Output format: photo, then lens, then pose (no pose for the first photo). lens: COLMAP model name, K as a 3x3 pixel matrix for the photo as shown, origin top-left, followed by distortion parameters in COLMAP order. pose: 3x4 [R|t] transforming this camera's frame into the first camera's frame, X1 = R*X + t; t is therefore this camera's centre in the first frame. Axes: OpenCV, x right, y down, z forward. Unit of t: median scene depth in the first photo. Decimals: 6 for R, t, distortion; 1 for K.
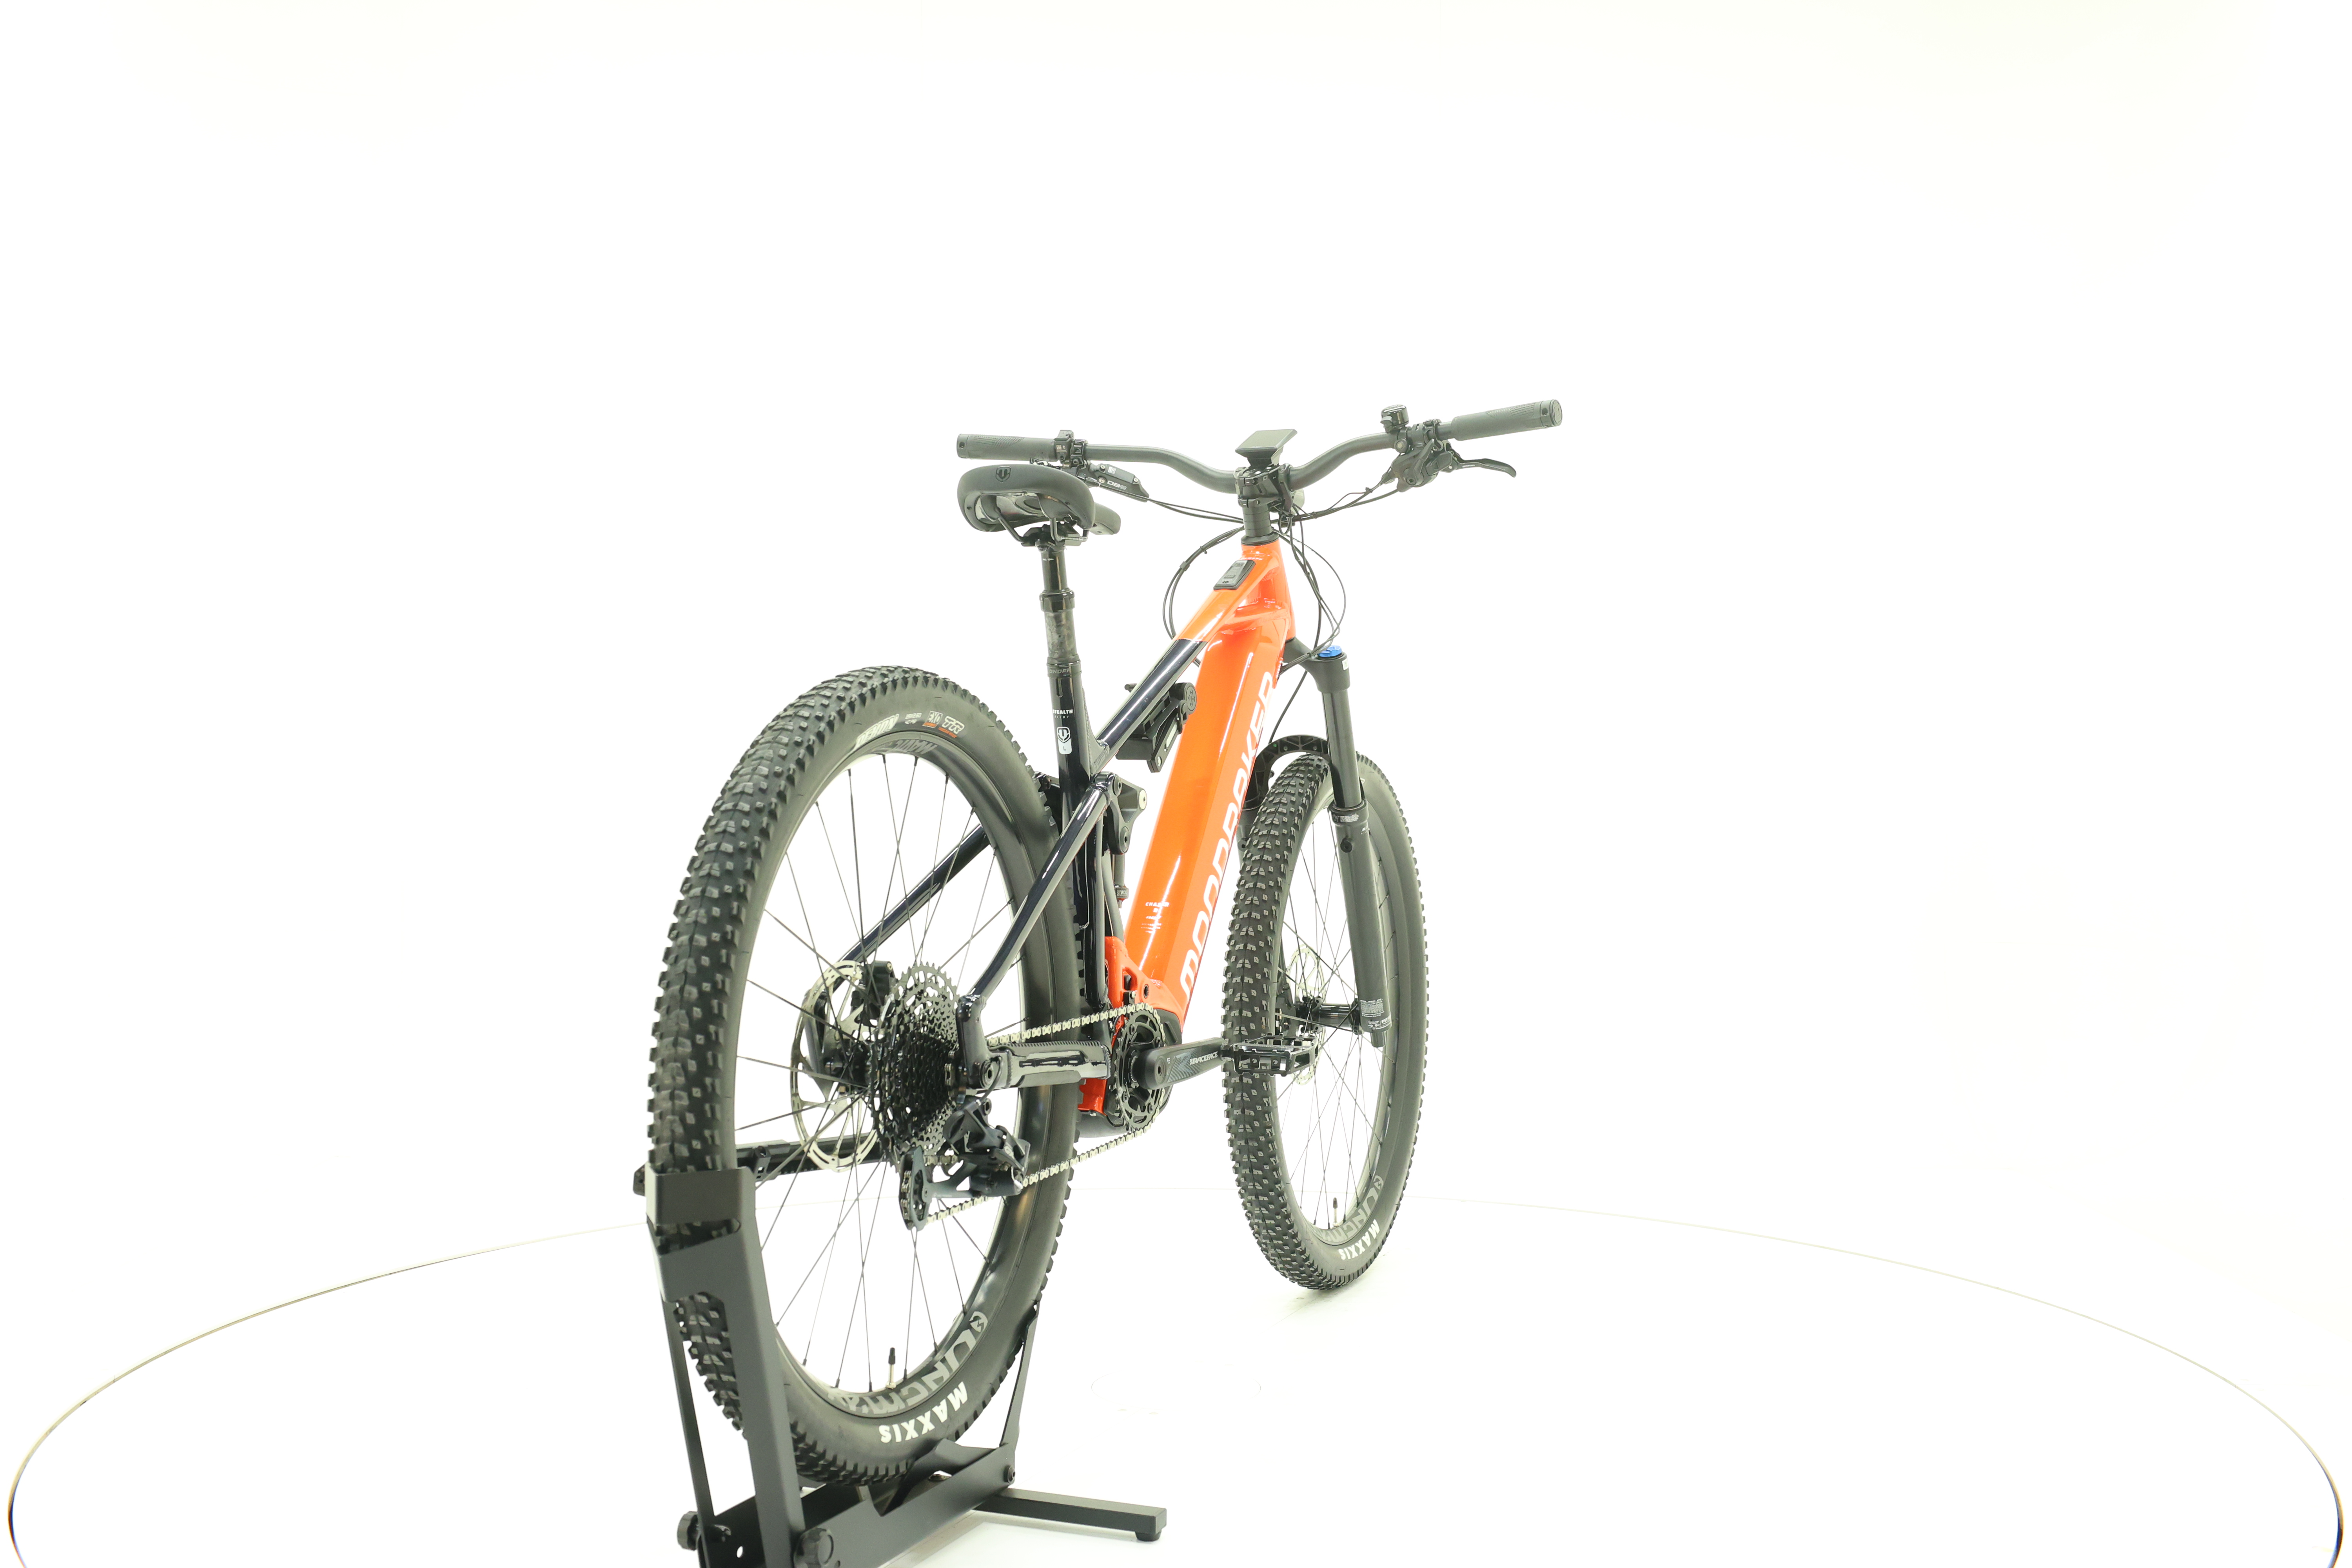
lens RADIAL K [[2528.0, 0, 1175.2], [0, 2528.0, 776.9], [0, 0, 1]] dist [-0.002708, 0.000000]
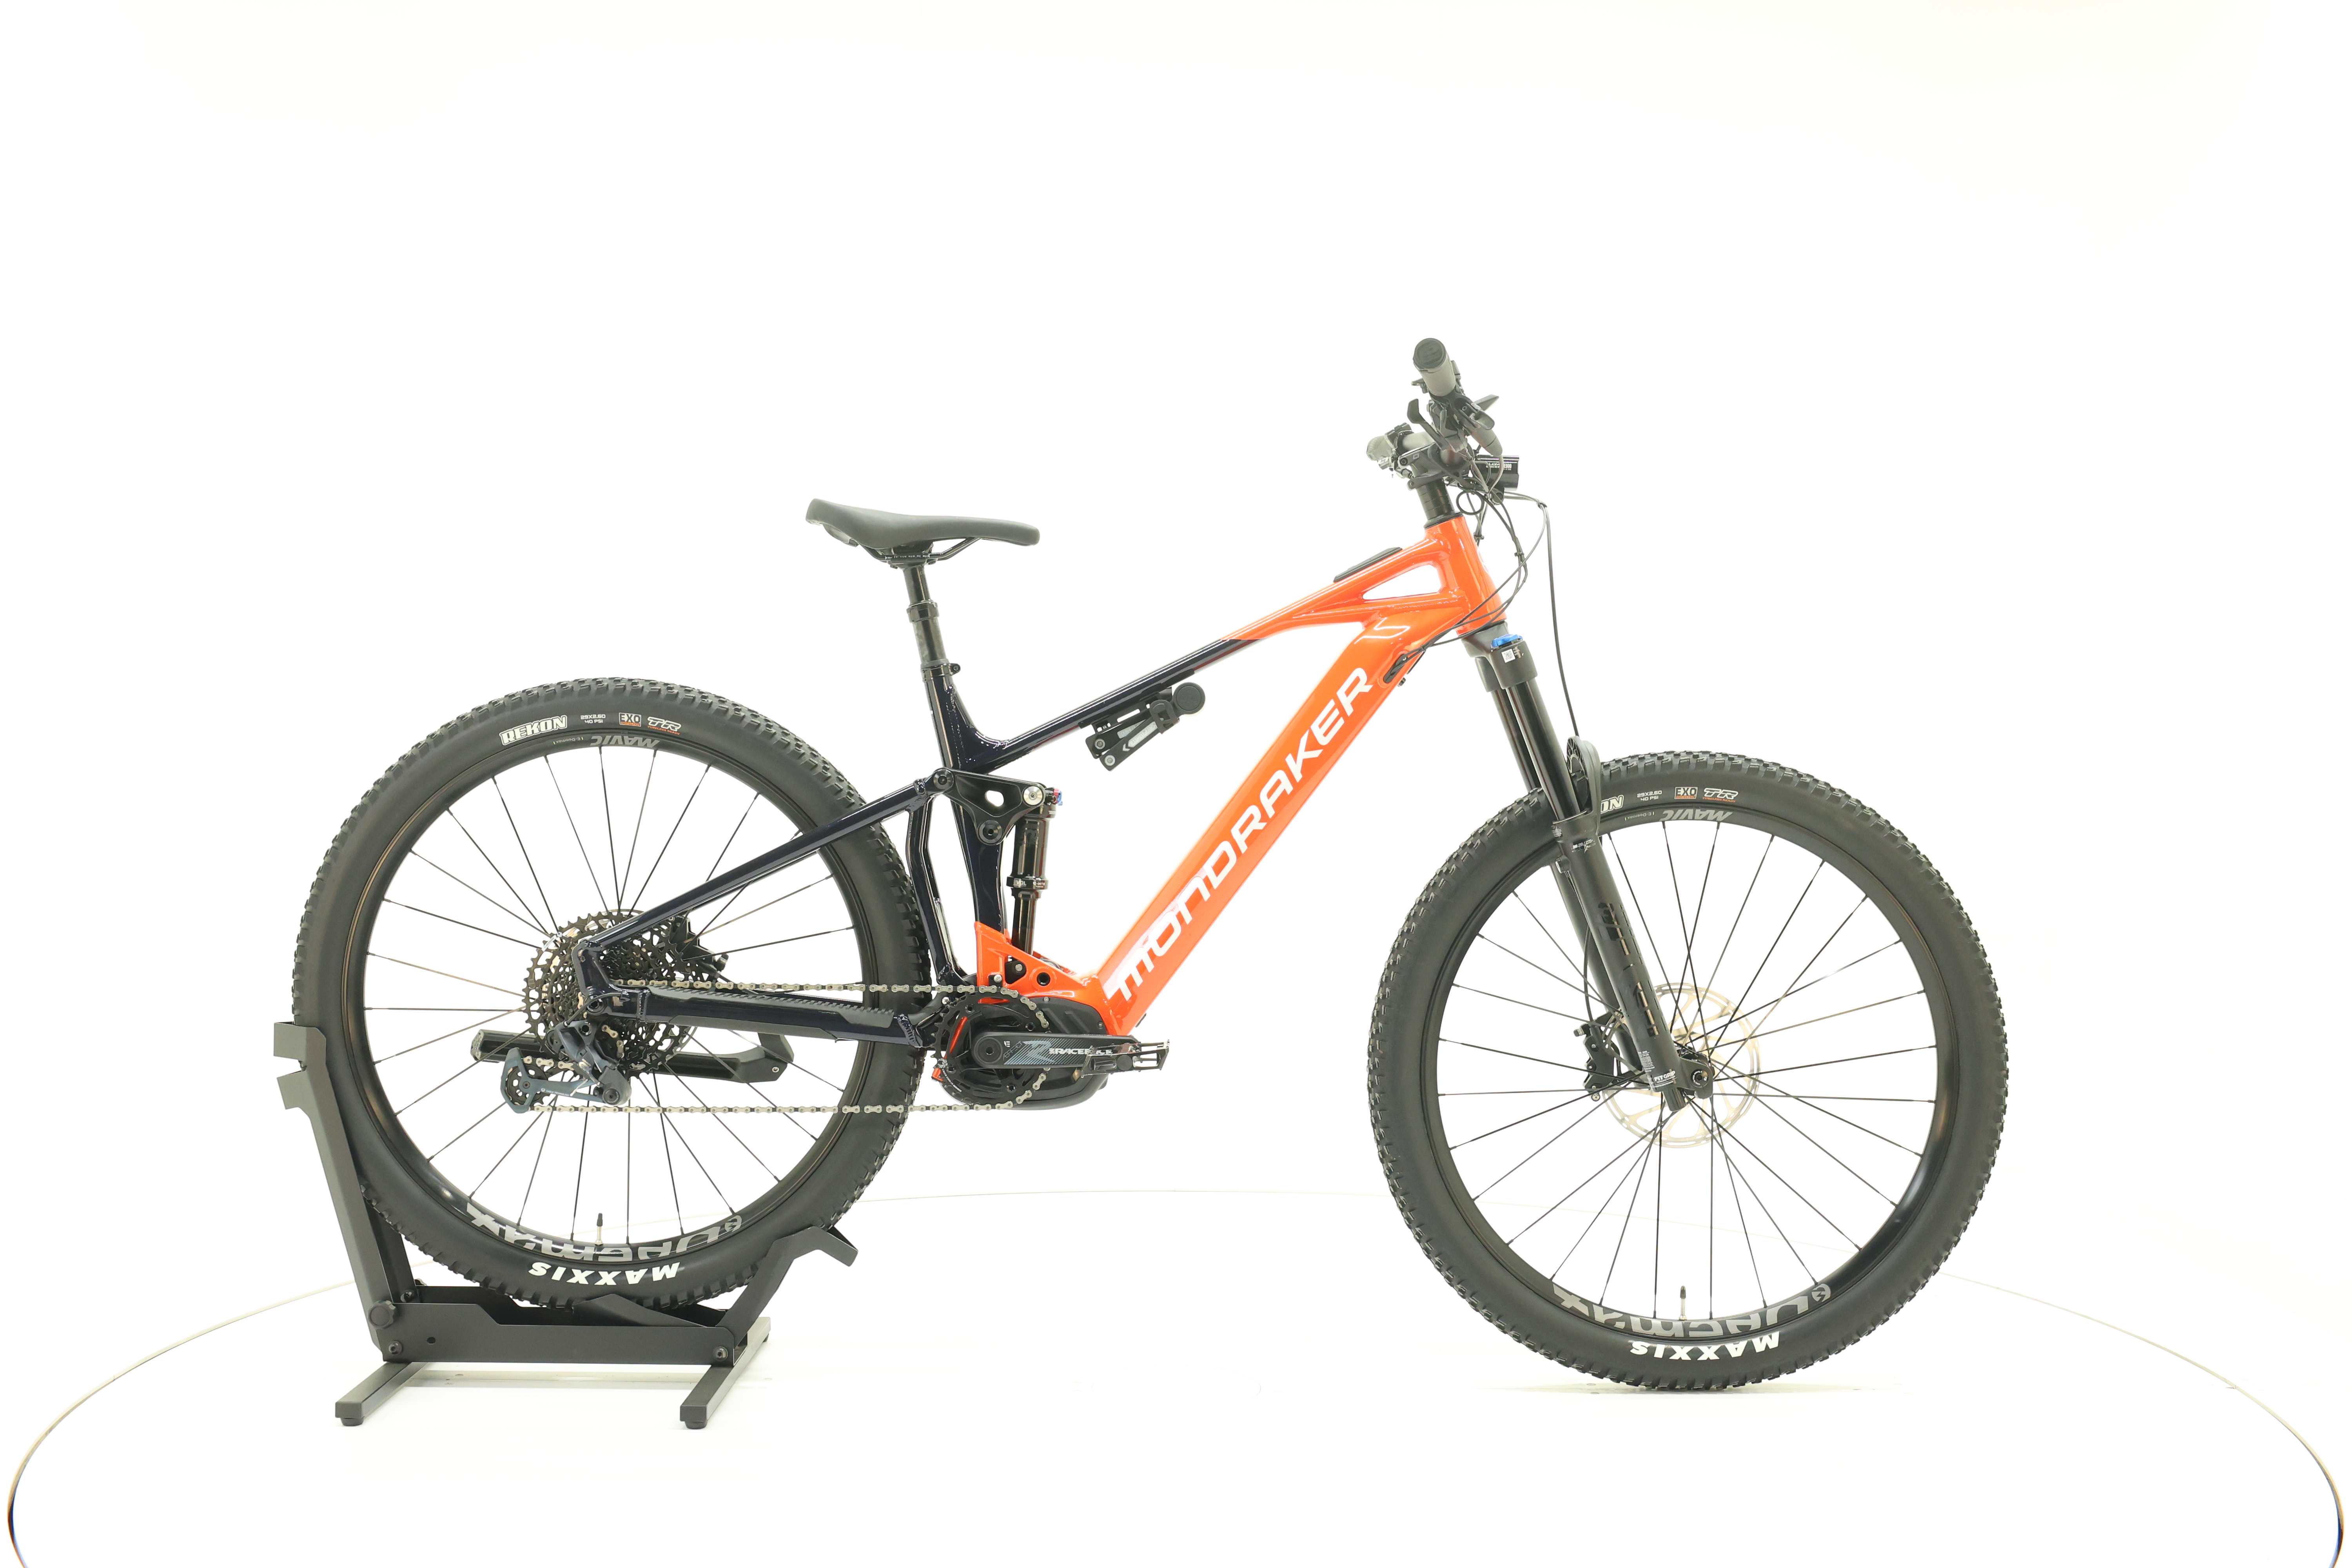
lens RADIAL K [[2528.0, 0, 1183.9], [0, 2528.0, 781.1], [0, 0, 1]] dist [-0.002708, 0.000000]
pose [[0.371787, 0.017921, -0.928145, 0.987293], [-0.019956, 0.999737, 0.011309, -0.010356], [0.928104, 0.014317, 0.372047, 0.667993]]
